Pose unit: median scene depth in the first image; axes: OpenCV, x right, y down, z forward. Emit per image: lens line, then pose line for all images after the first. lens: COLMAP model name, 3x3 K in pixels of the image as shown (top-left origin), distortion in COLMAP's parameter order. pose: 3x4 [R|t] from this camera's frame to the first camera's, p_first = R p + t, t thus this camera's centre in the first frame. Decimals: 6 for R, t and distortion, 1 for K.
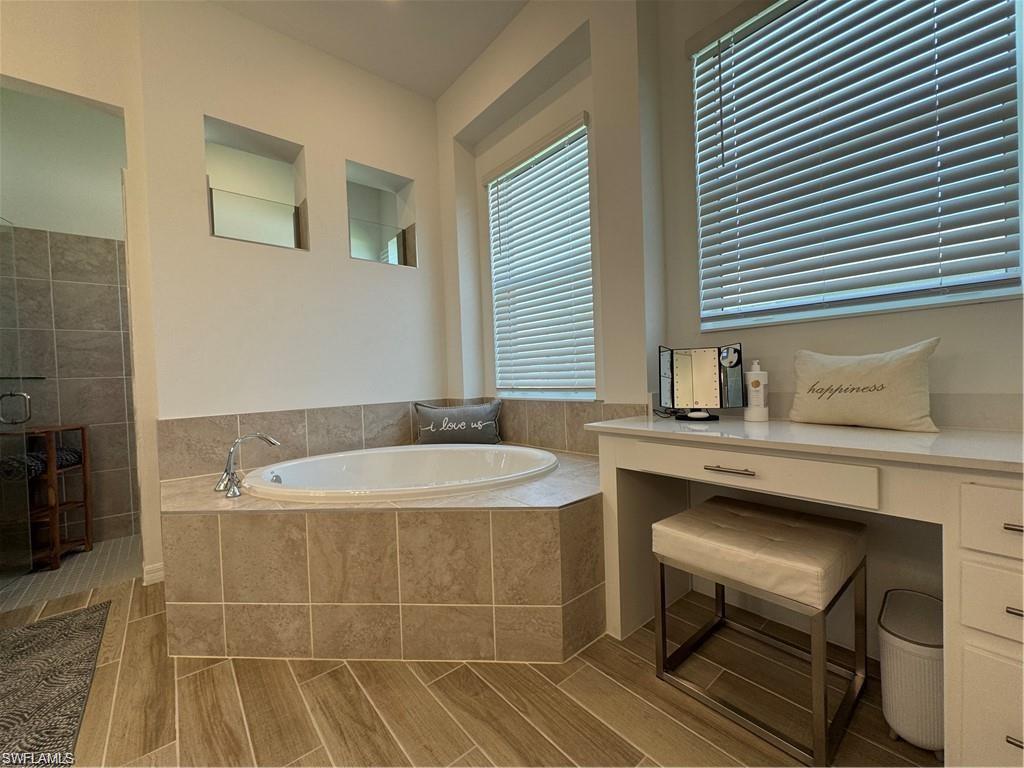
lens RADIAL K [[425.9, 0, 517.3], [0, 425.9, 387.5], [0, 0, 1]] dist [-0.000715, 0.000124]
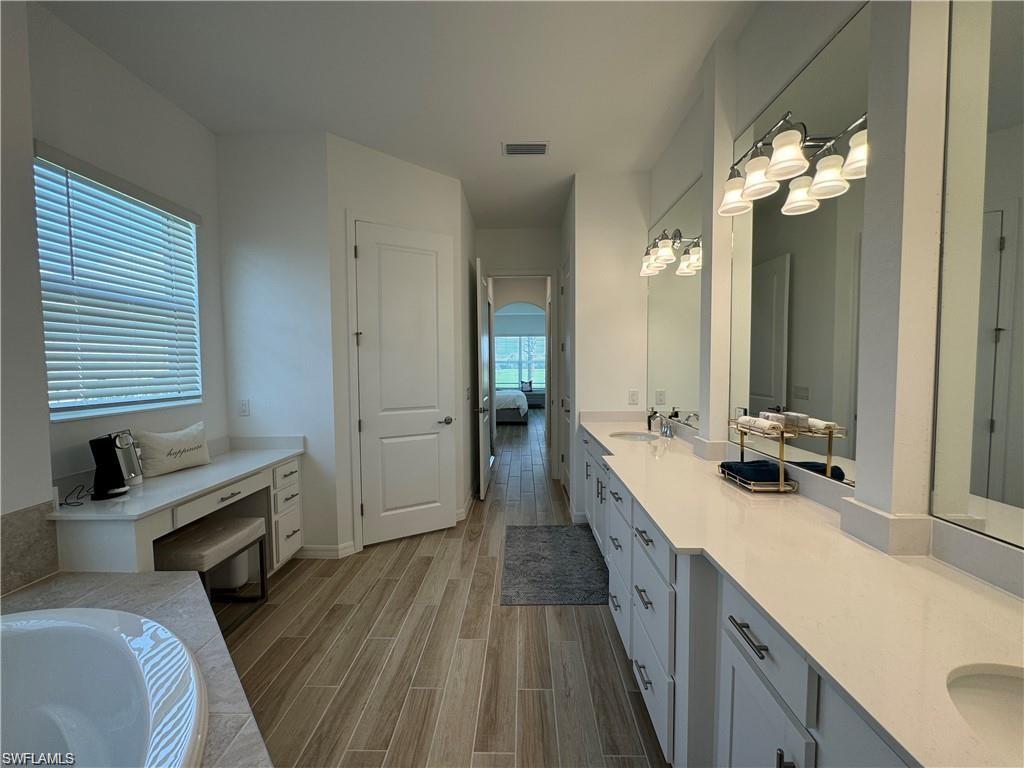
lens RADIAL K [[425.9, 0, 517.3], [0, 425.9, 387.5], [0, 0, 1]] dist [-0.000715, 0.000124]
pose [[-0.761149, 0.004205, 0.648564, -1.491357], [0.043287, 0.998079, 0.044330, -0.277984], [-0.647131, 0.061815, -0.759868, 1.379327]]
